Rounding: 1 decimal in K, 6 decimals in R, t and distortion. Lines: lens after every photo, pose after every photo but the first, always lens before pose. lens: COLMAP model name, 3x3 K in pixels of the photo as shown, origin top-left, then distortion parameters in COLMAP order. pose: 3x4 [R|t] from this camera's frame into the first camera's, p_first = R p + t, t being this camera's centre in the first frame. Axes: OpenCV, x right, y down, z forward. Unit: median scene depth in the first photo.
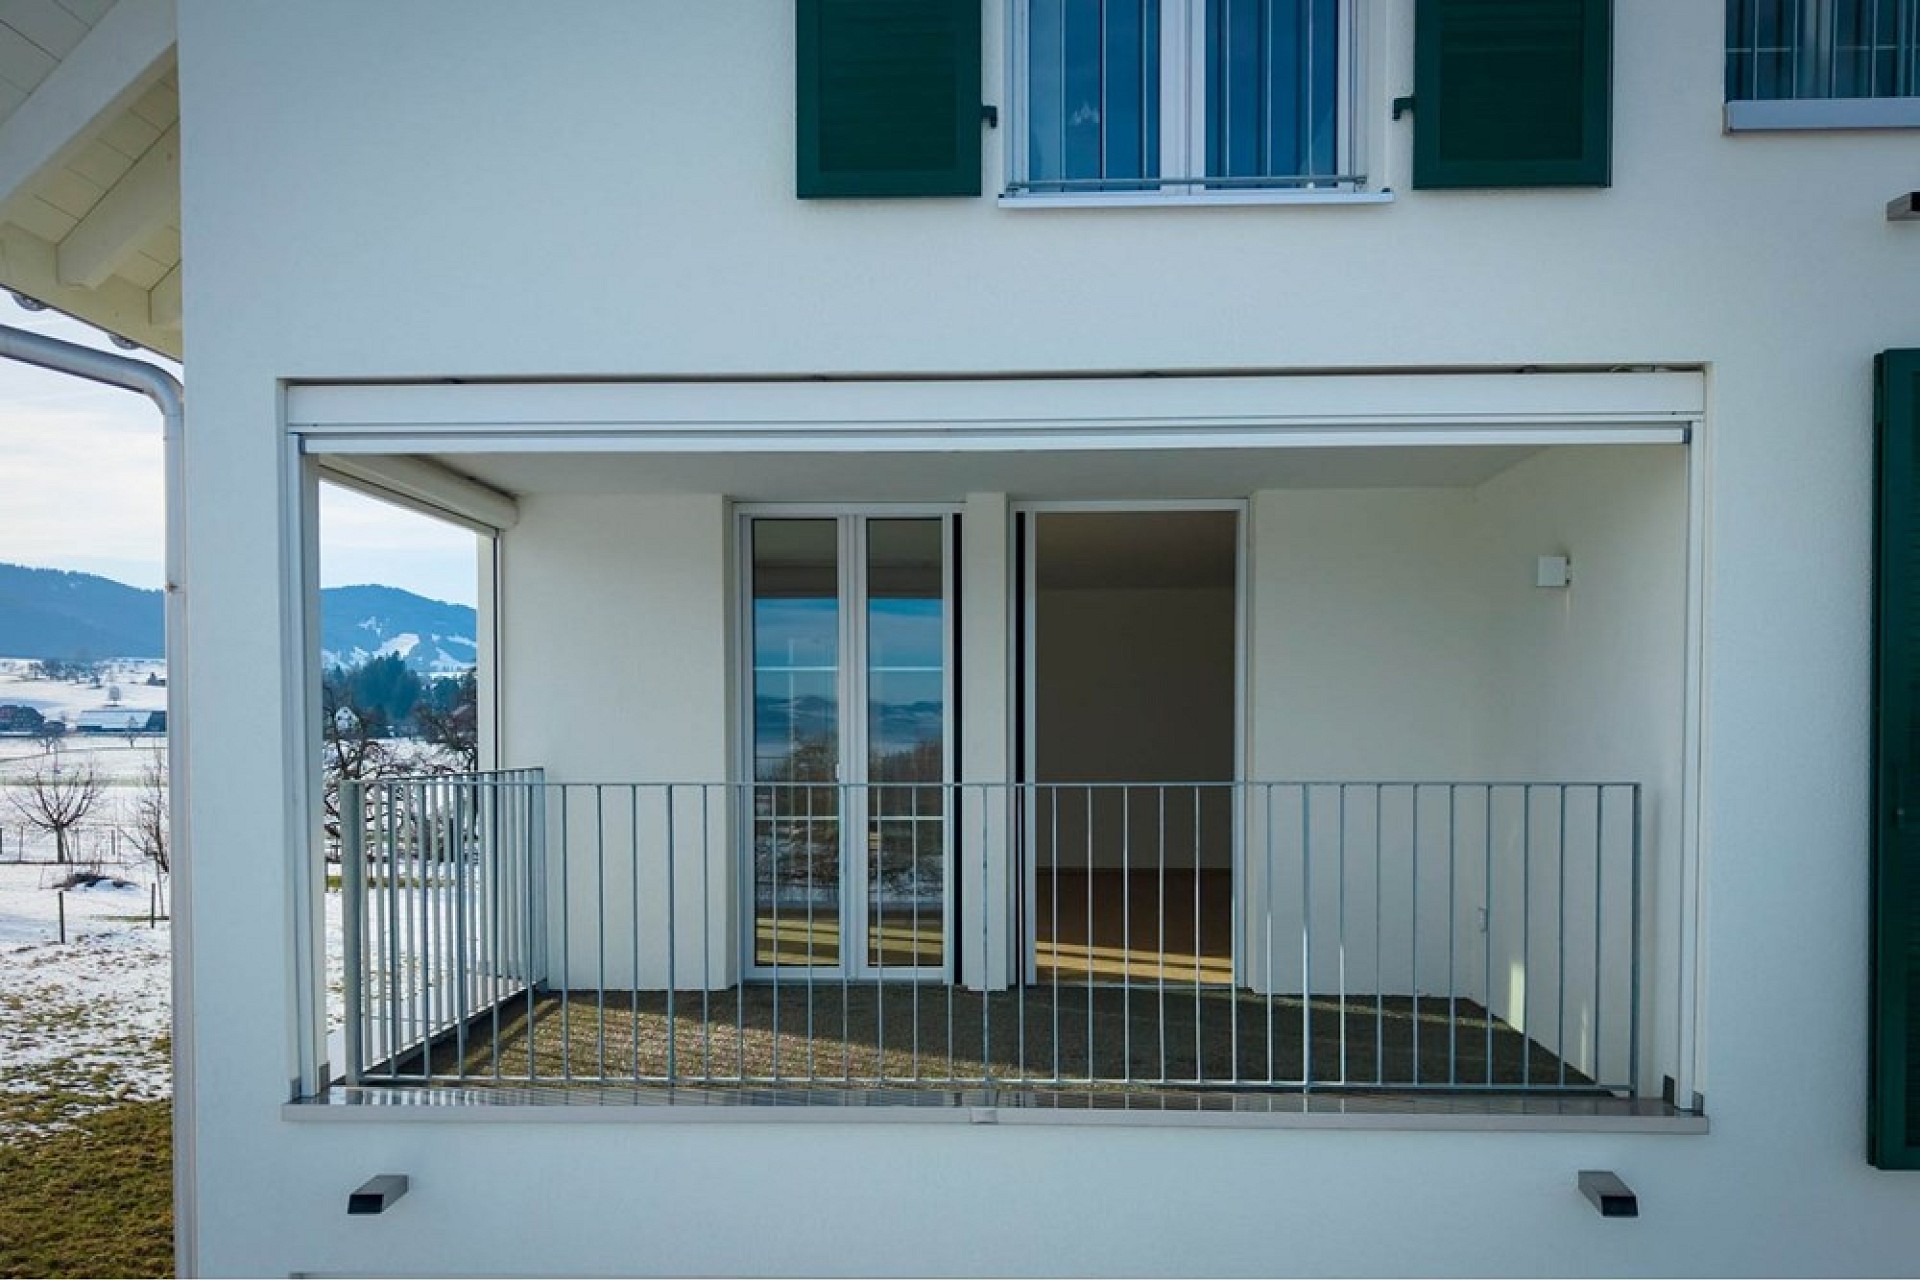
lens RADIAL K [[1282.2, 0, 959.1], [0, 1282.2, 642.3], [0, 0, 1]] dist [0.016778, -0.018501]
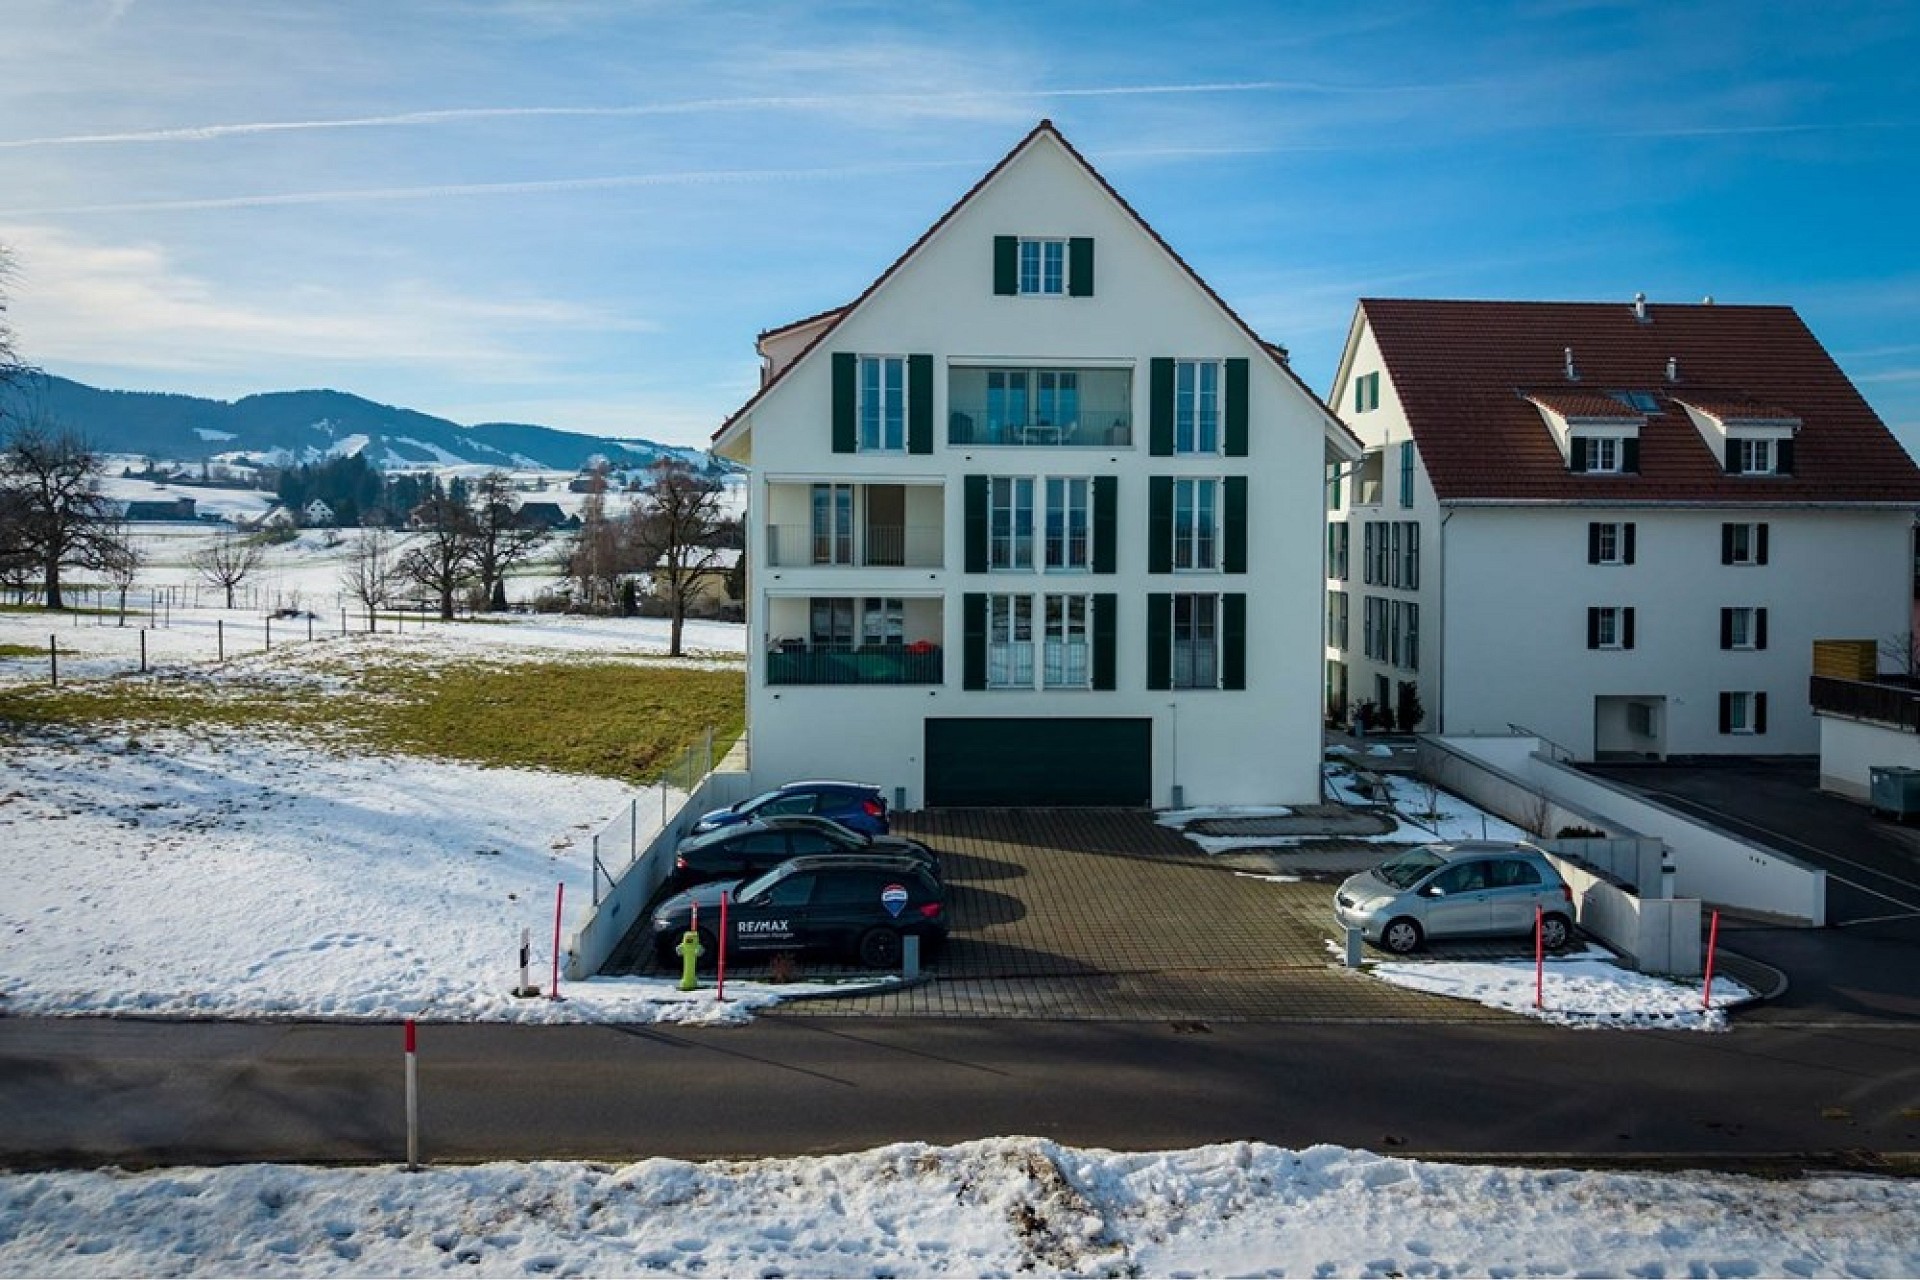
lens RADIAL K [[1287.0, 0, 962.5], [0, 1287.0, 596.5], [0, 0, 1]] dist [-0.003233, -0.002268]
pose [[0.996351, 0.002836, 0.085302, -0.000025], [-0.013316, 0.992374, 0.122544, -0.011303], [-0.084304, -0.123233, 0.988790, -0.176347]]
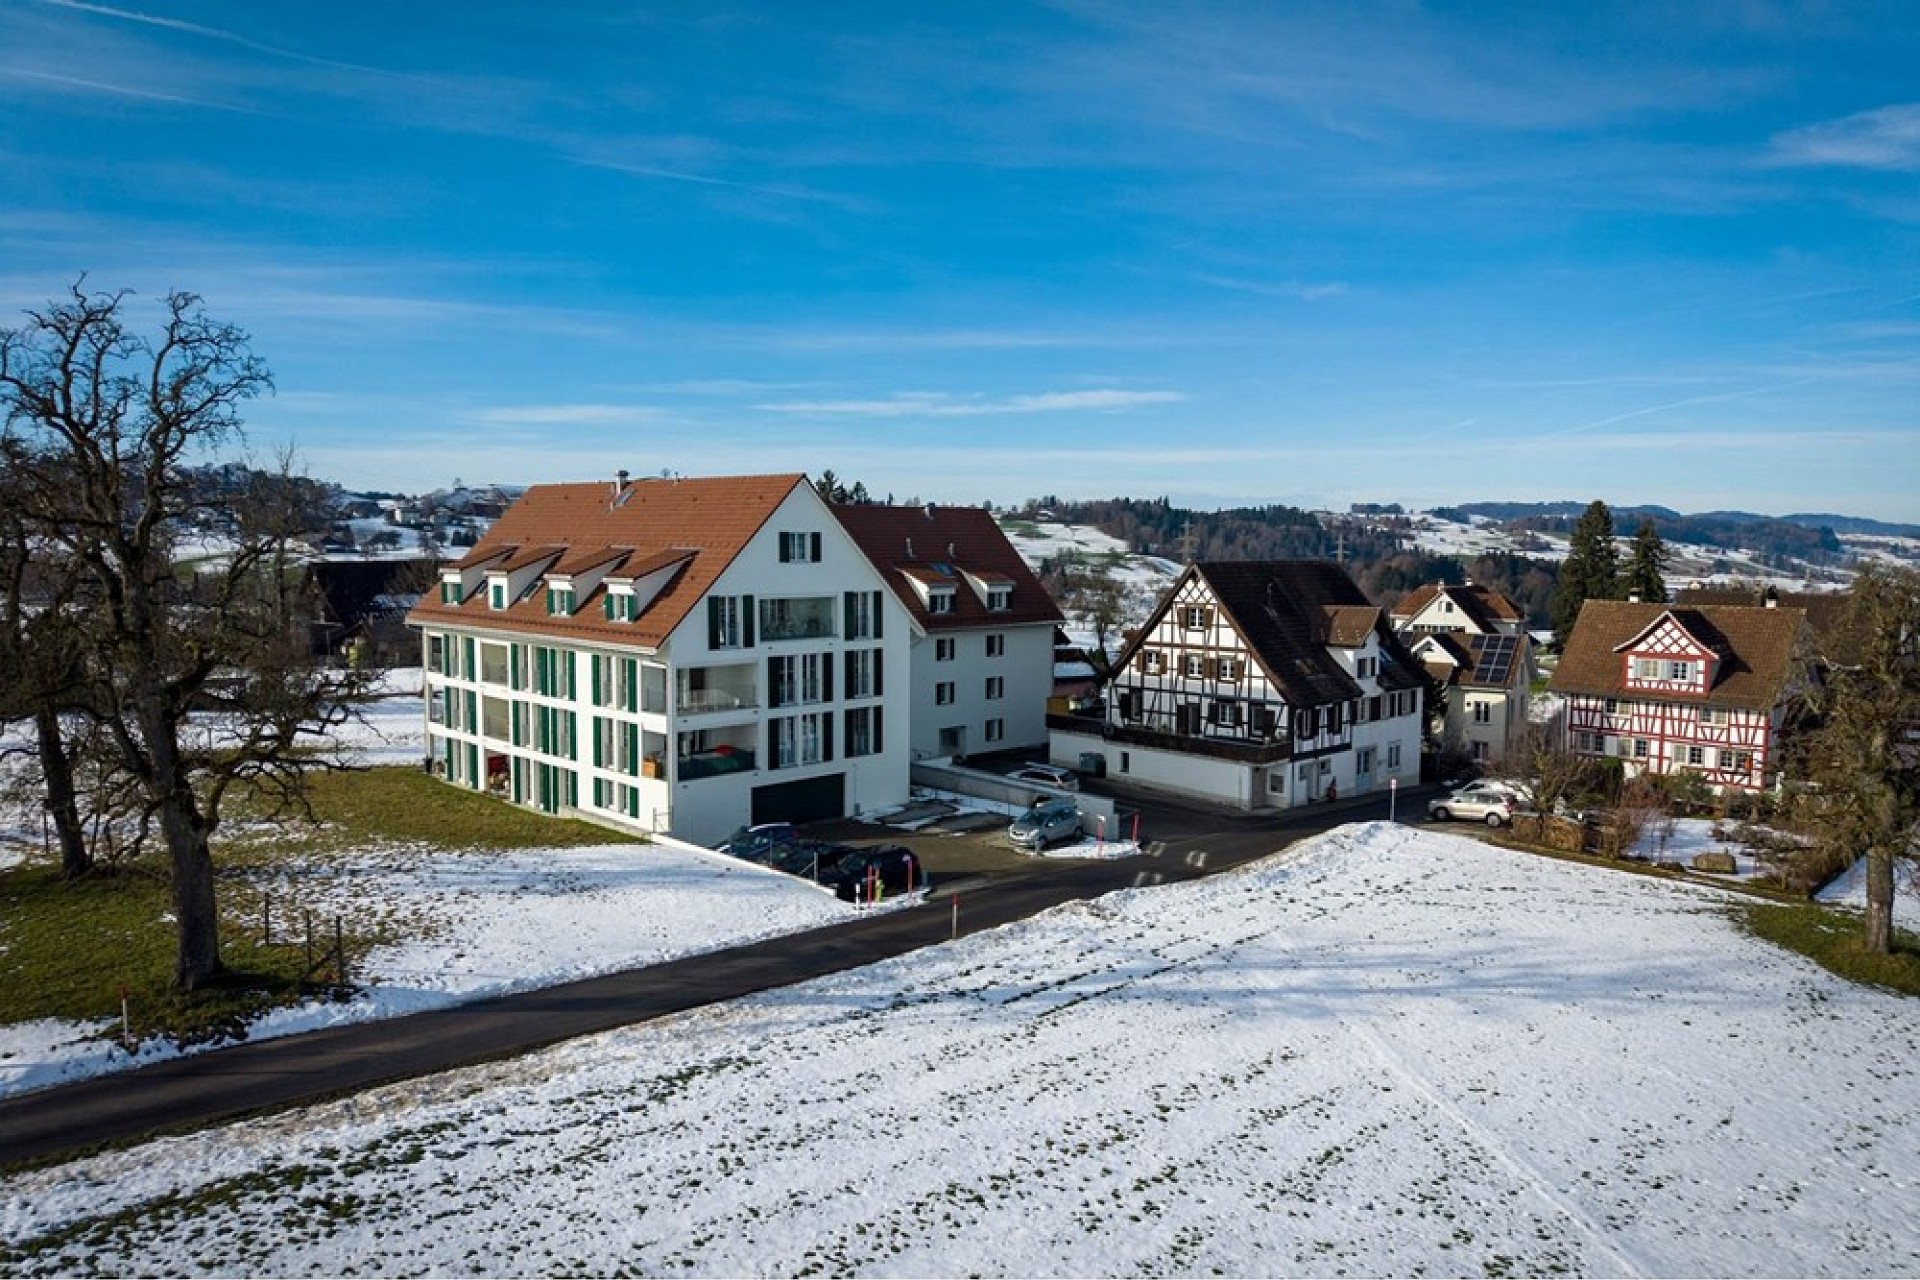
lens RADIAL K [[1282.2, 0, 959.1], [0, 1282.2, 642.3], [0, 0, 1]] dist [0.016778, -0.018501]
pose [[0.675369, -0.055599, 0.735381, -0.221782], [-0.055679, 0.990464, 0.126021, -0.060399], [-0.735375, -0.126056, 0.665833, -0.267670]]
